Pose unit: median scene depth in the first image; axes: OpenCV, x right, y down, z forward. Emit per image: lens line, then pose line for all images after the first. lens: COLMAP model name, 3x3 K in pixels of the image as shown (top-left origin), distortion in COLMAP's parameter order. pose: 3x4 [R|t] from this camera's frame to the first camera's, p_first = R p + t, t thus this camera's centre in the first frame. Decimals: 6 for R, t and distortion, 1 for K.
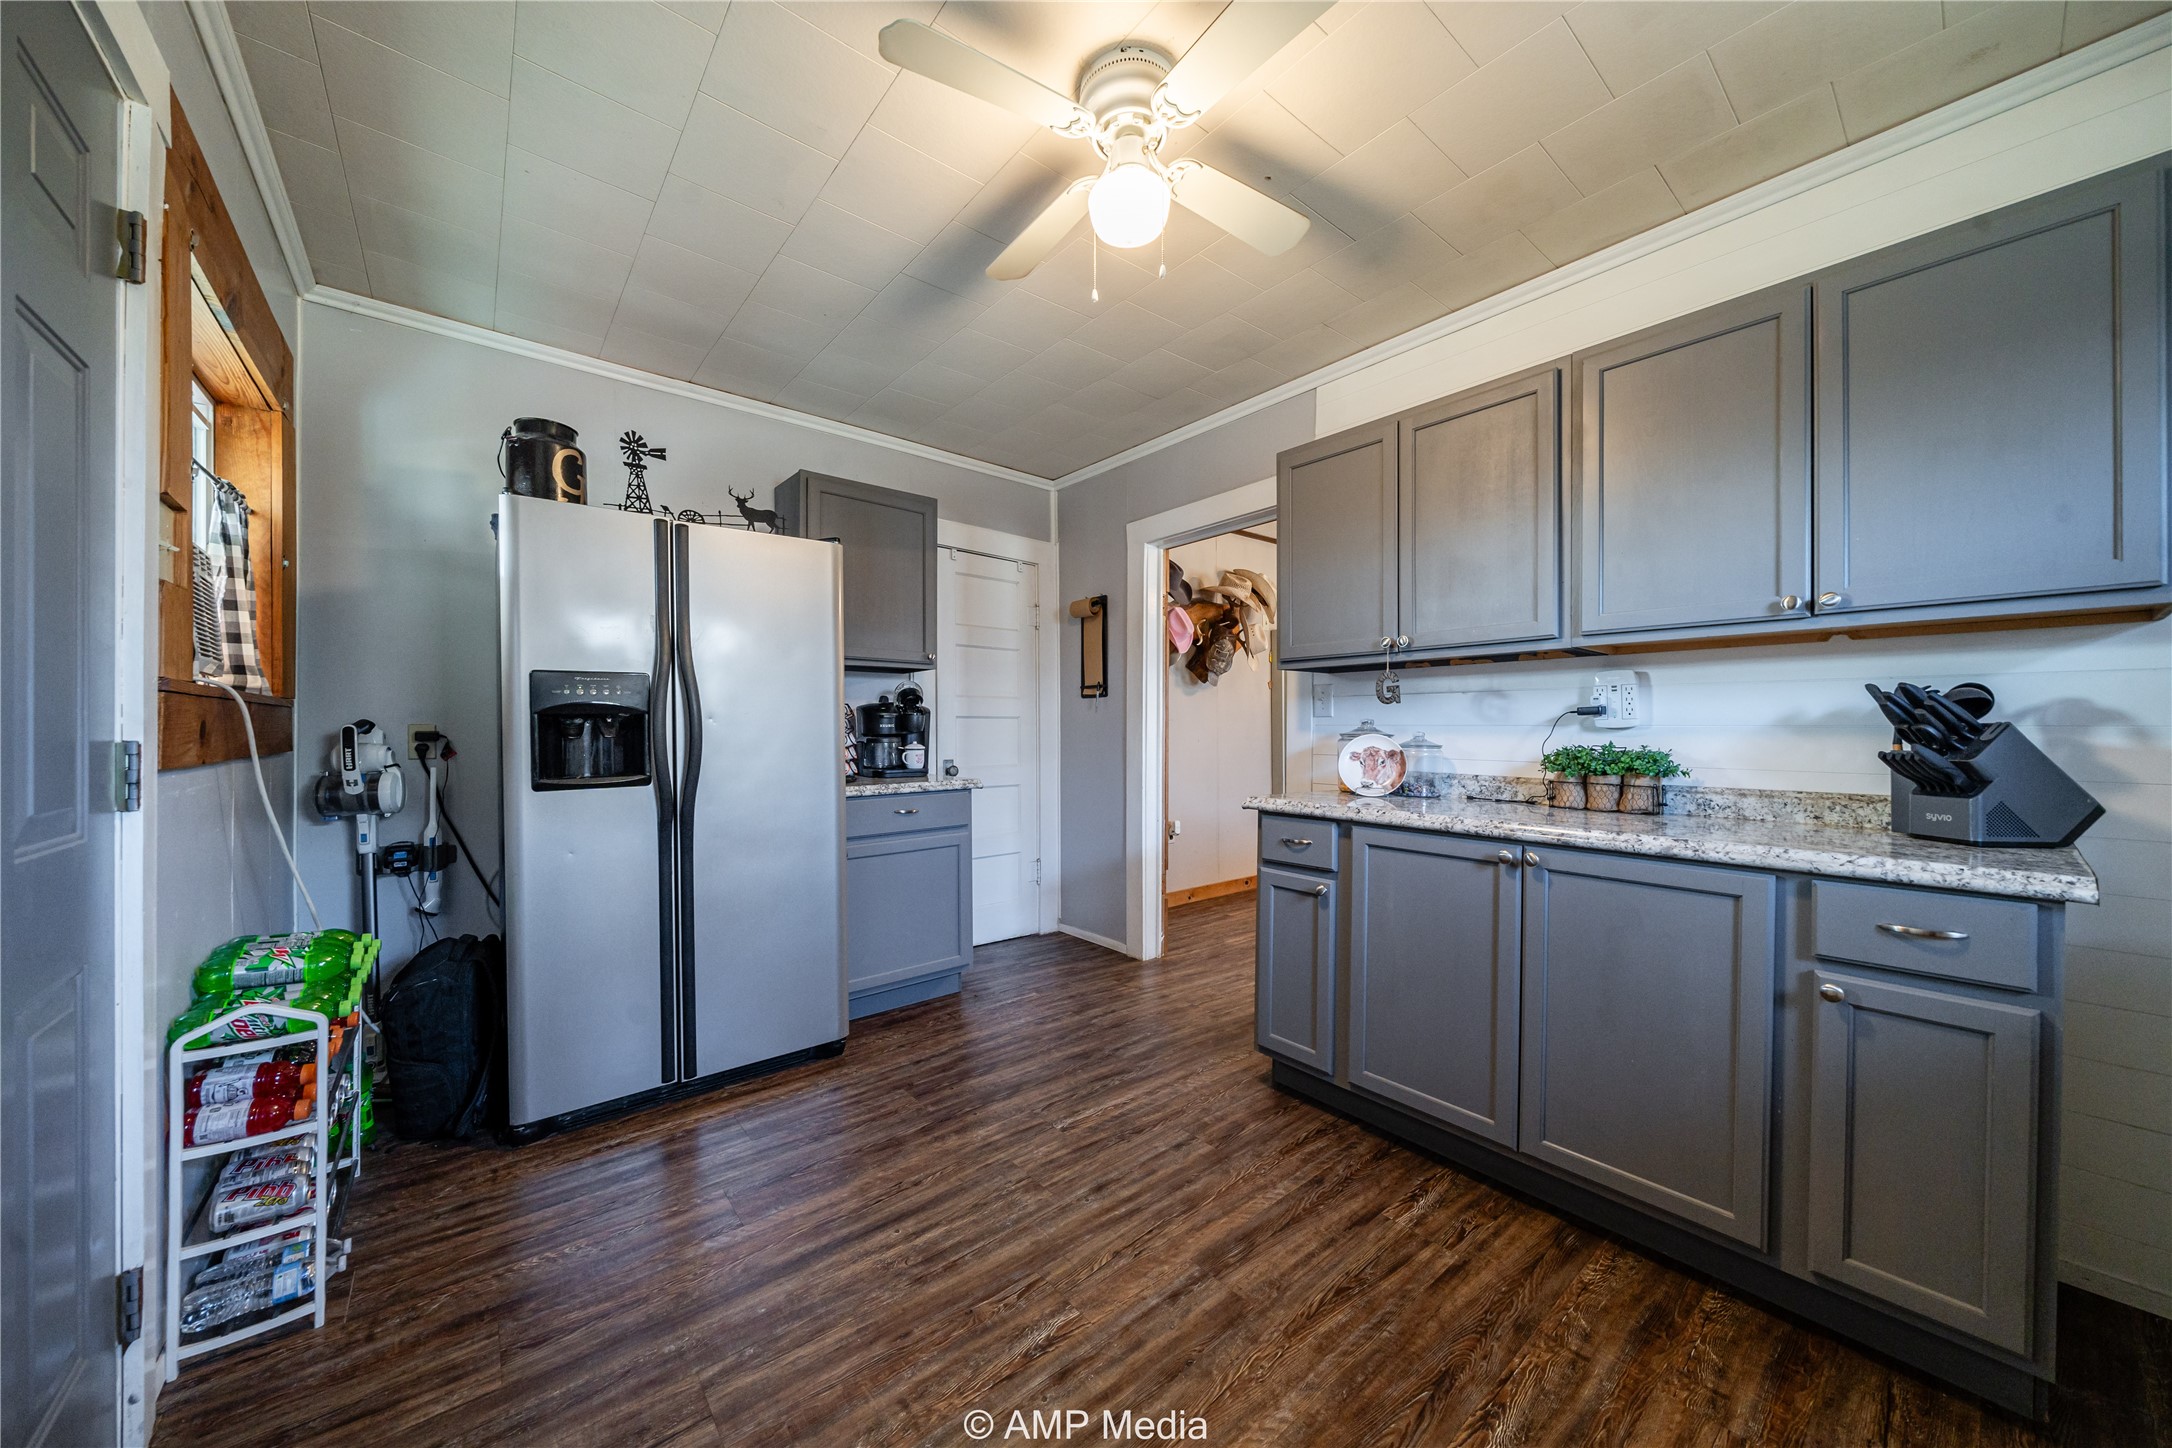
lens RADIAL K [[755.3, 0, 1066.4], [0, 755.3, 731.6], [0, 0, 1]] dist [-0.012747, 0.000027]
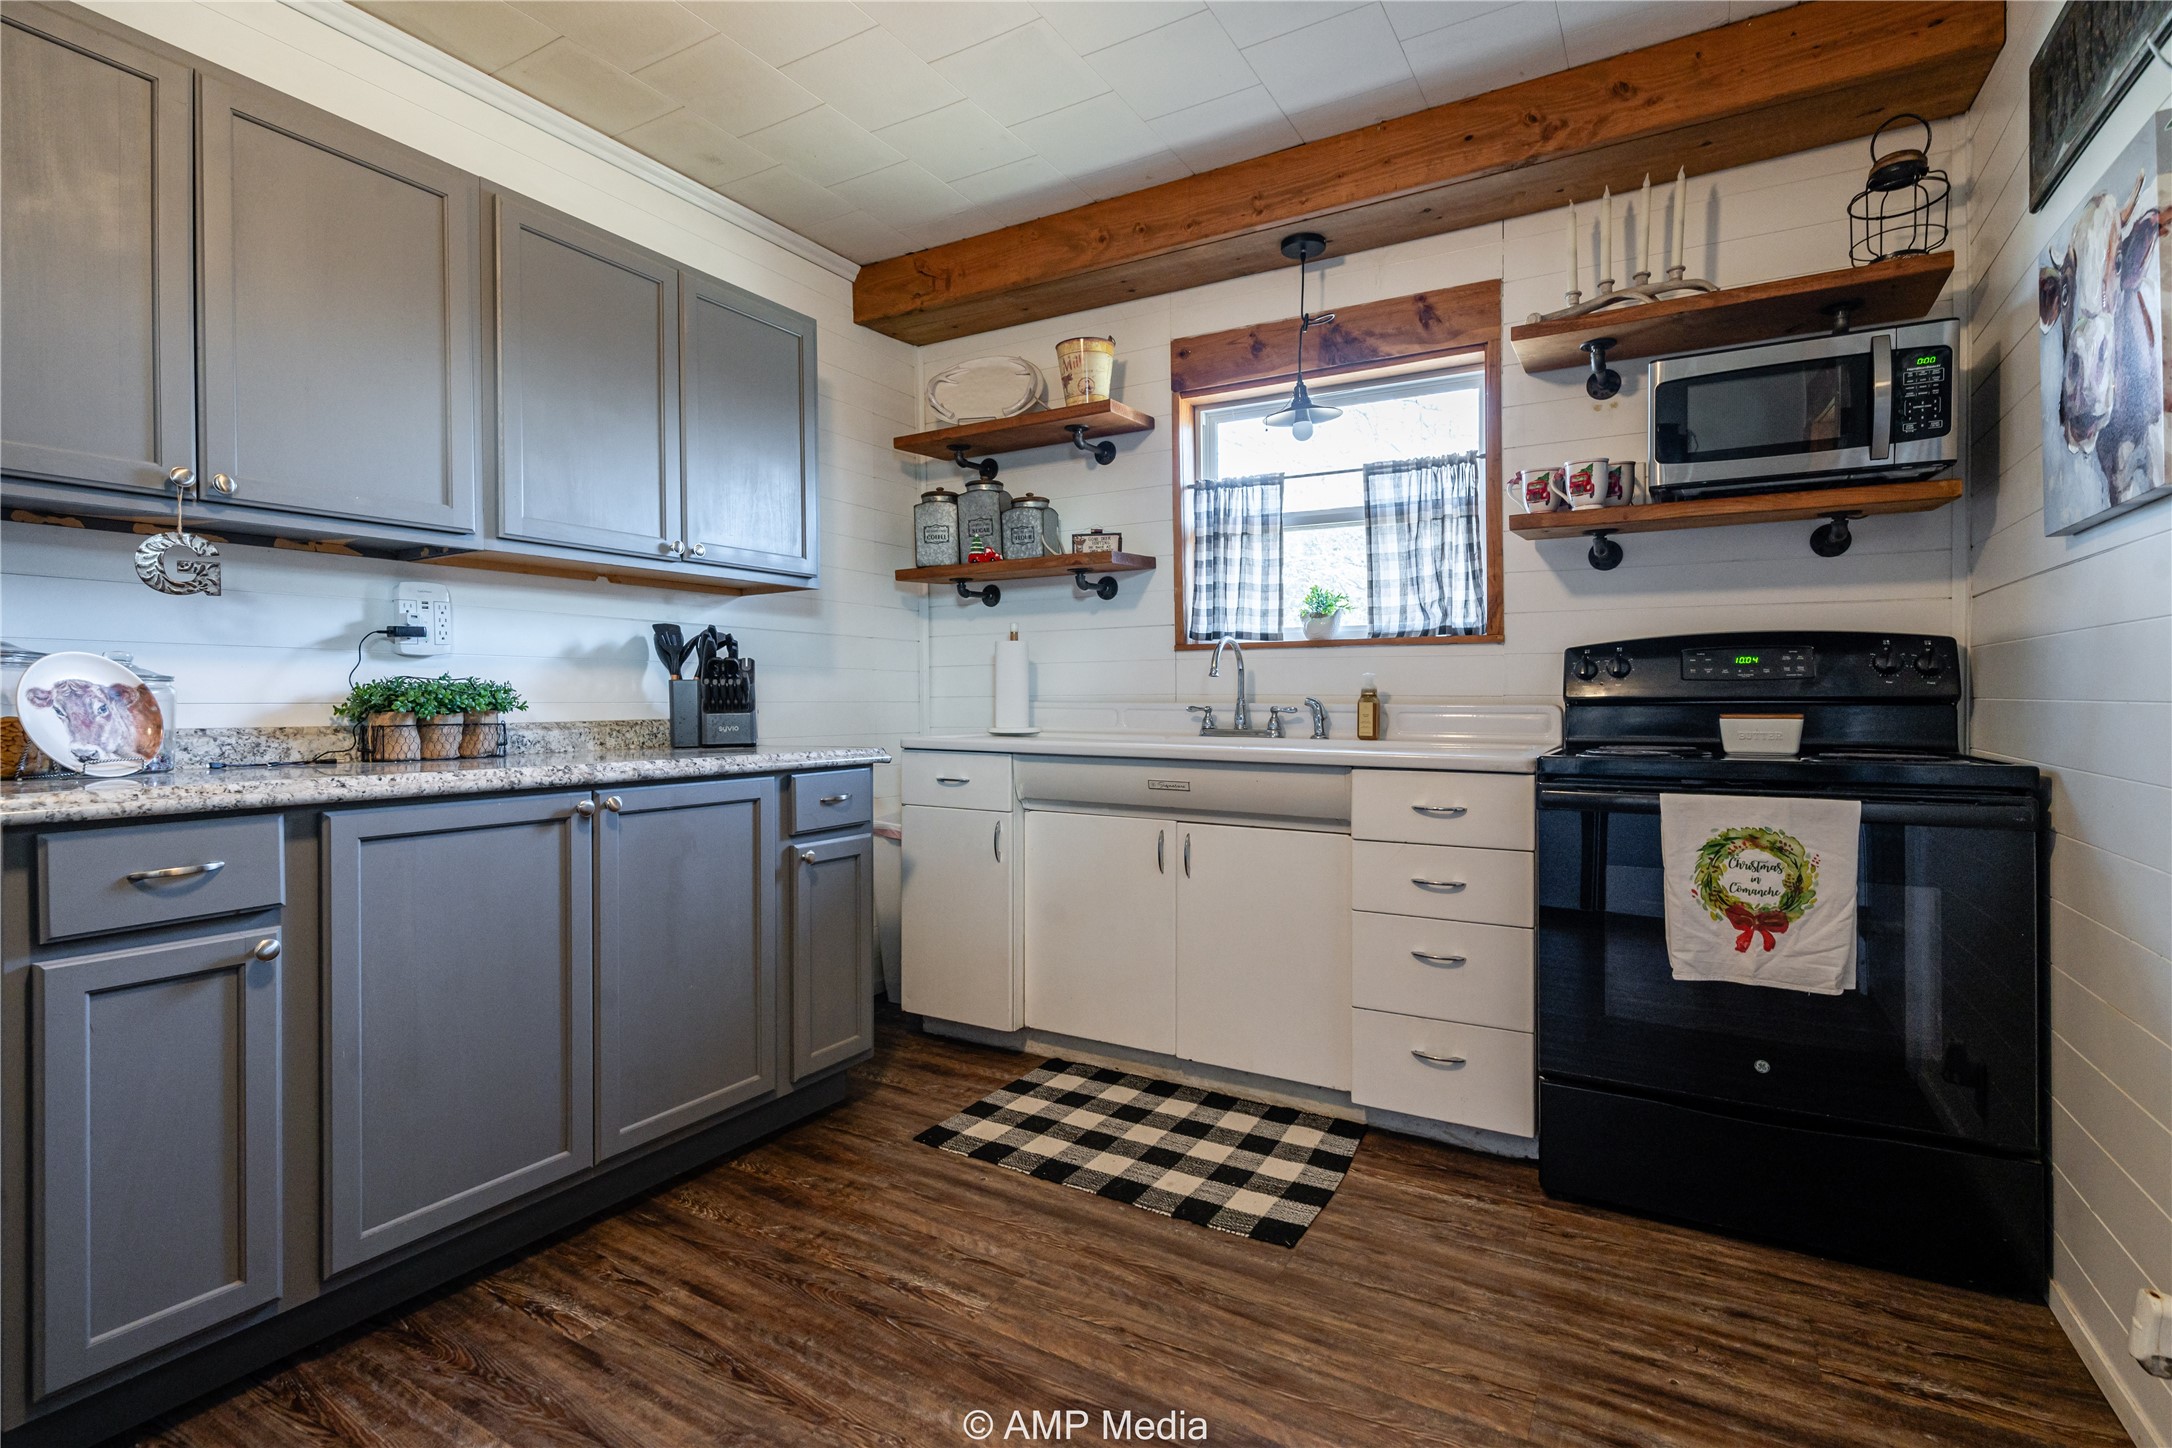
lens RADIAL K [[995.1, 0, 1075.6], [0, 995.1, 703.3], [0, 0, 1]] dist [-0.003331, -0.000550]
pose [[-0.350852, -0.005738, 0.936413, -0.544184], [0.006663, 0.999941, 0.008624, 0.046247], [-0.936407, 0.009265, -0.350793, 0.810806]]
